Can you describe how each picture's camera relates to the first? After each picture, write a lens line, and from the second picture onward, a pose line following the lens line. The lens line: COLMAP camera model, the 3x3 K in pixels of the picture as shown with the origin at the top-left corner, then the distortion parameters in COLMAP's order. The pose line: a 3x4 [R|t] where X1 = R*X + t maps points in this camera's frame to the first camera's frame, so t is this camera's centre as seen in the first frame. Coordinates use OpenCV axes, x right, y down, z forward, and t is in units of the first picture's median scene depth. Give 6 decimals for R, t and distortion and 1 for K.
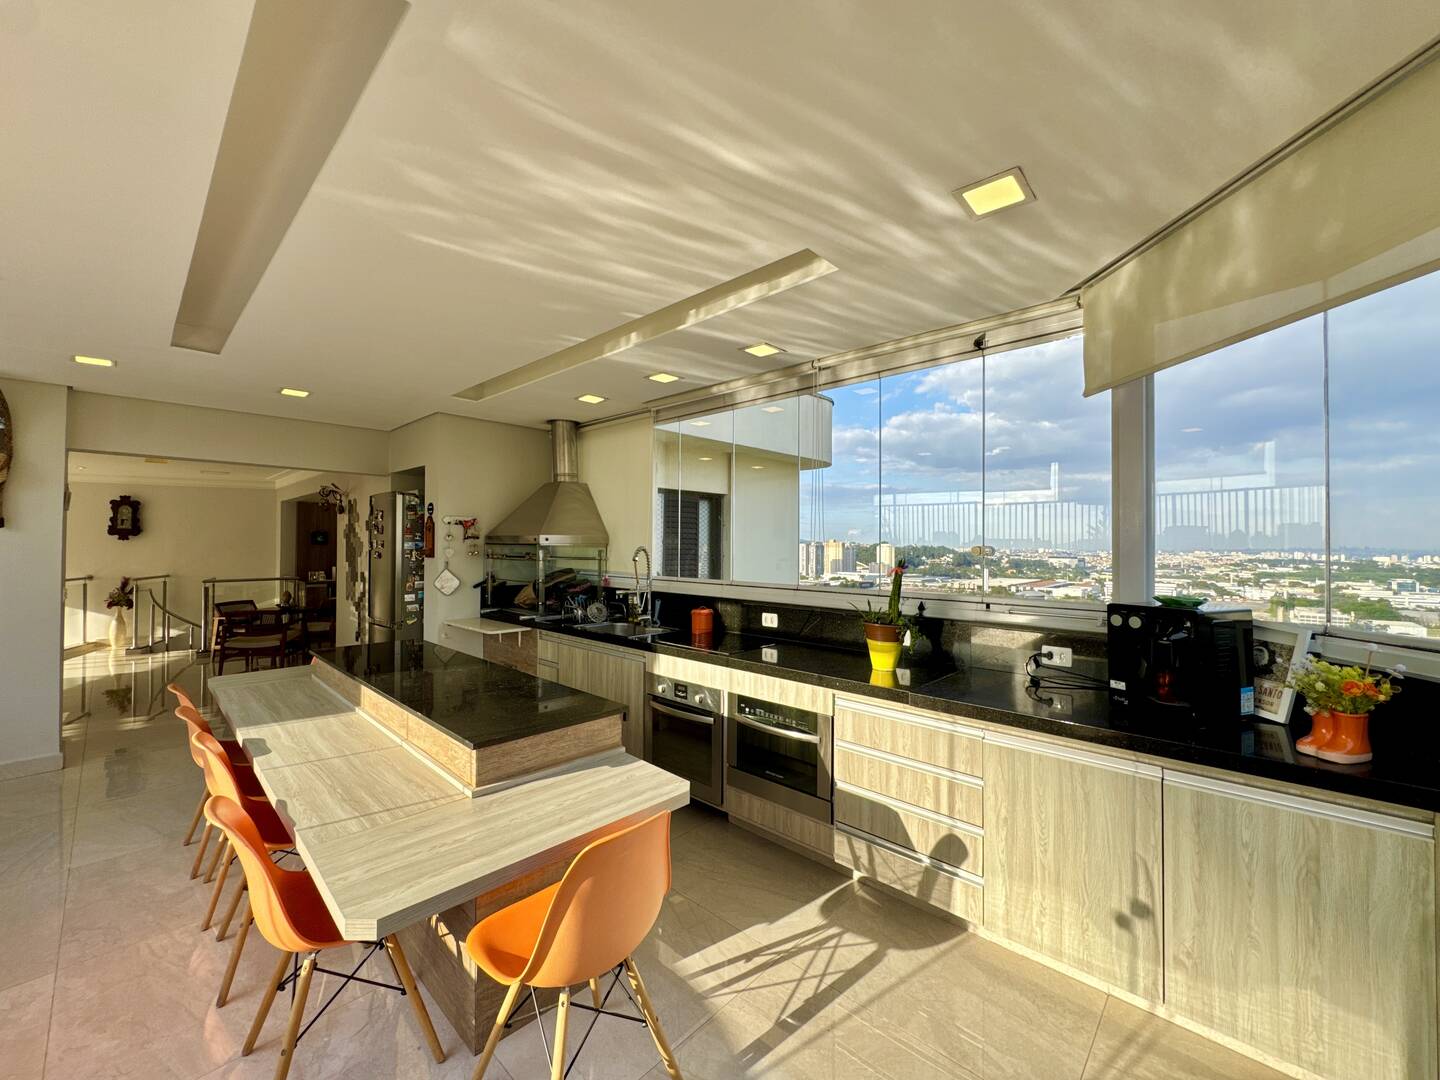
lens RADIAL K [[570.4, 0, 720.0], [0, 570.4, 540.0], [0, 0, 1]] dist [-0.000492, -0.000074]
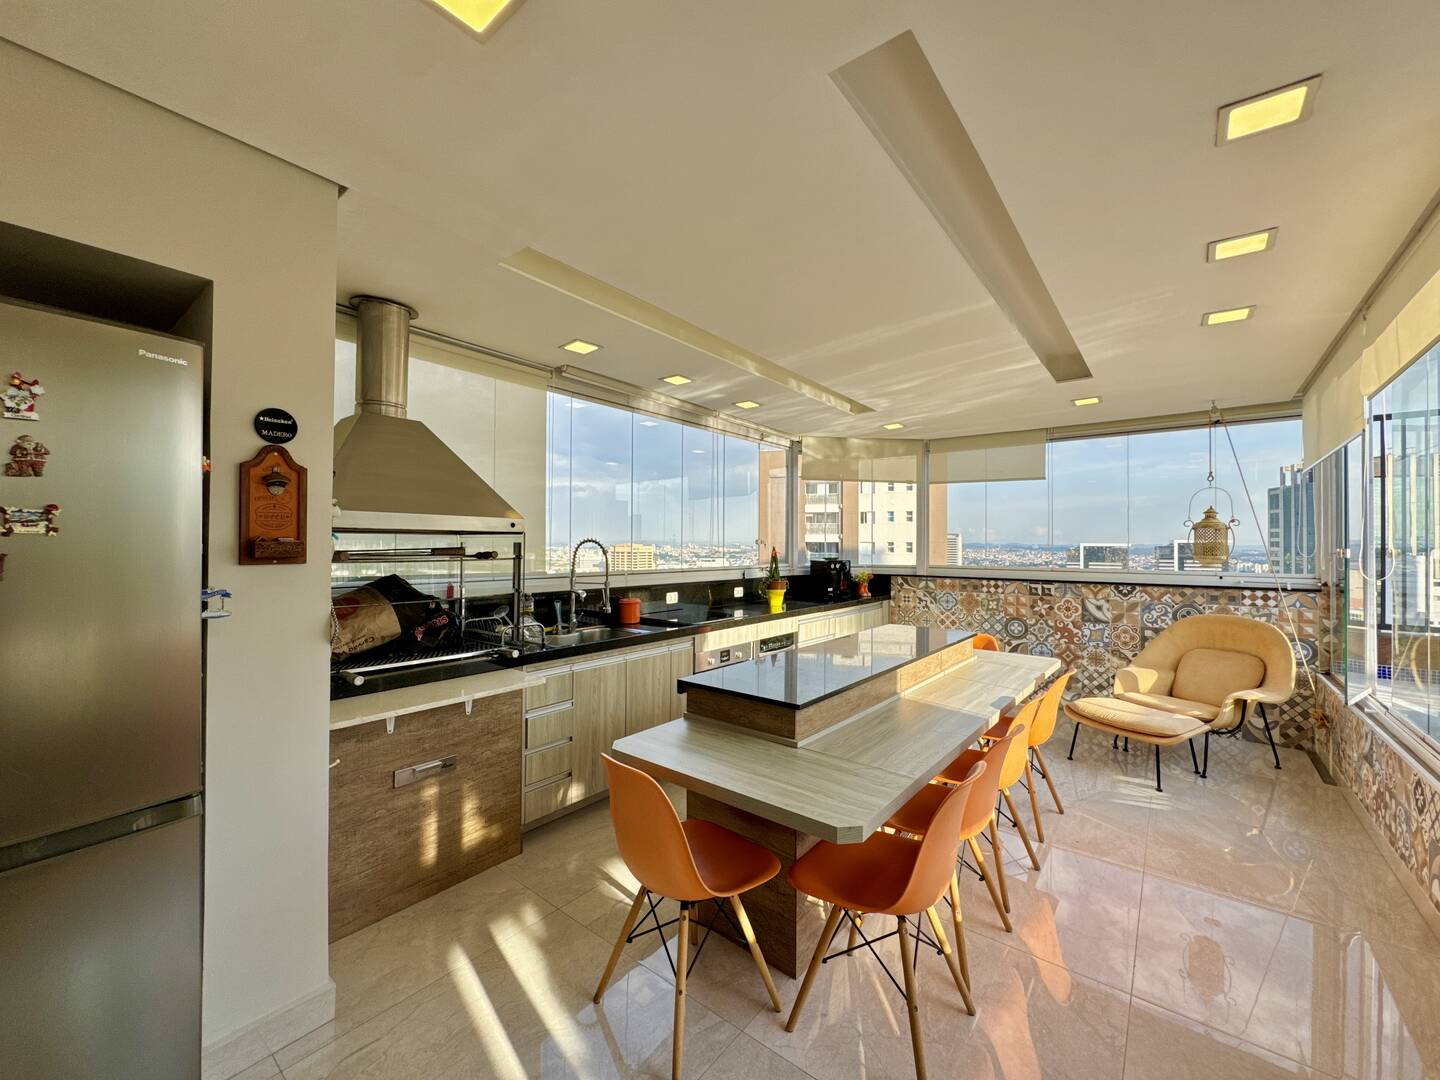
lens RADIAL K [[570.4, 0, 720.0], [0, 570.4, 540.0], [0, 0, 1]] dist [-0.000492, -0.000074]
pose [[-0.099285, -0.012093, 0.994986, -1.388733], [-0.043689, 0.999015, 0.007783, -0.002484], [-0.994099, -0.042697, -0.099716, 1.204420]]
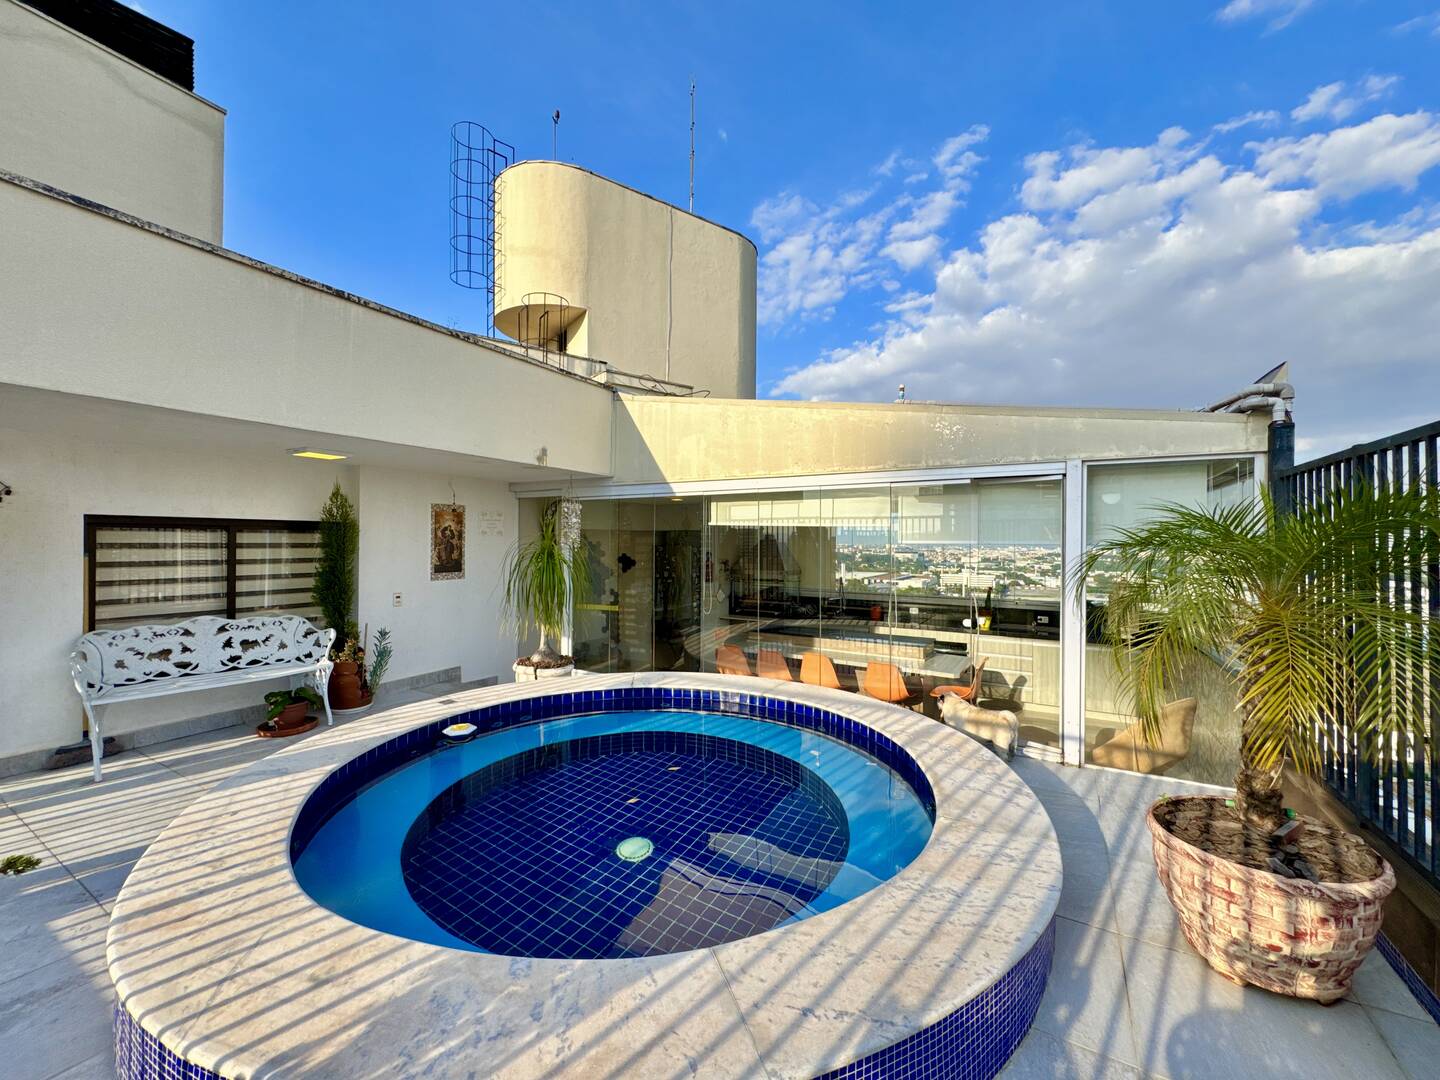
lens RADIAL K [[570.4, 0, 720.0], [0, 570.4, 540.0], [0, 0, 1]] dist [-0.000492, -0.000074]
pose [[0.974898, 0.002255, 0.222642, -1.174750], [-0.003878, 0.999969, 0.006853, -0.156027], [-0.222619, -0.007545, 0.974876, -1.042141]]
